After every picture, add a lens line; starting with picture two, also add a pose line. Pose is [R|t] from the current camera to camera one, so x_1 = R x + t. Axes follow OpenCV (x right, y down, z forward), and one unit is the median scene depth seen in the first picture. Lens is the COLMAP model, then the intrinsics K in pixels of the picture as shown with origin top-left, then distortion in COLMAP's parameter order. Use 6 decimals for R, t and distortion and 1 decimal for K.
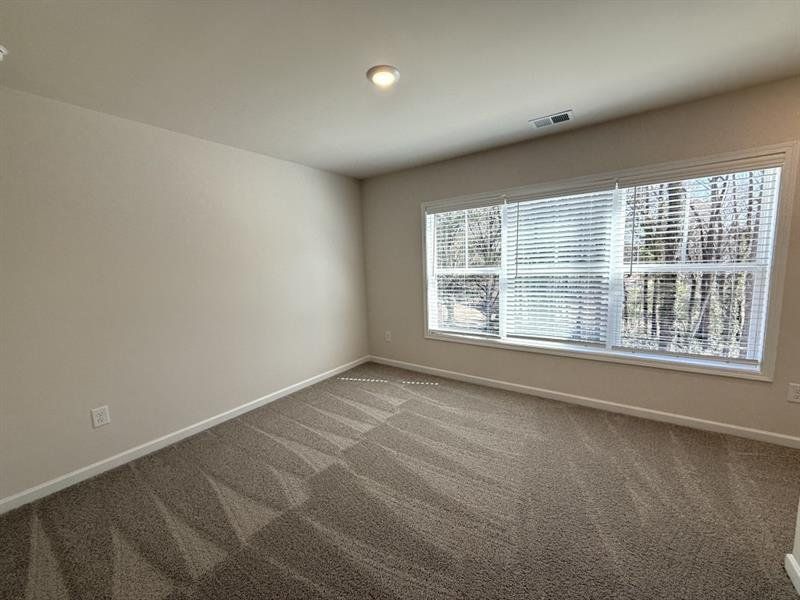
lens RADIAL K [[310.6, 0, 404.4], [0, 310.6, 295.0], [0, 0, 1]] dist [-0.000816, -0.000141]
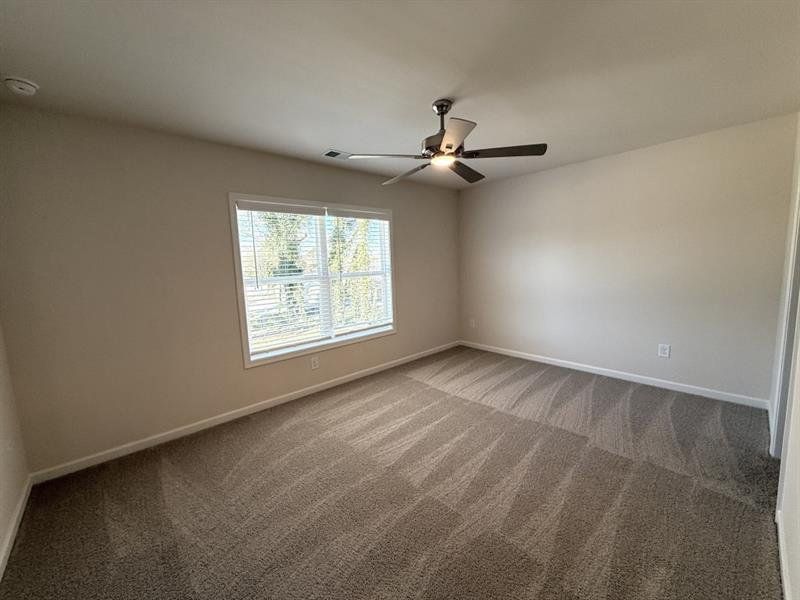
lens RADIAL K [[310.6, 0, 404.4], [0, 310.6, 295.0], [0, 0, 1]] dist [-0.000816, -0.000141]
pose [[0.242737, -0.077673, 0.966978, -0.468510], [0.144926, 0.988507, 0.043022, -0.015354], [-0.959206, 0.129697, 0.251204, 0.338237]]
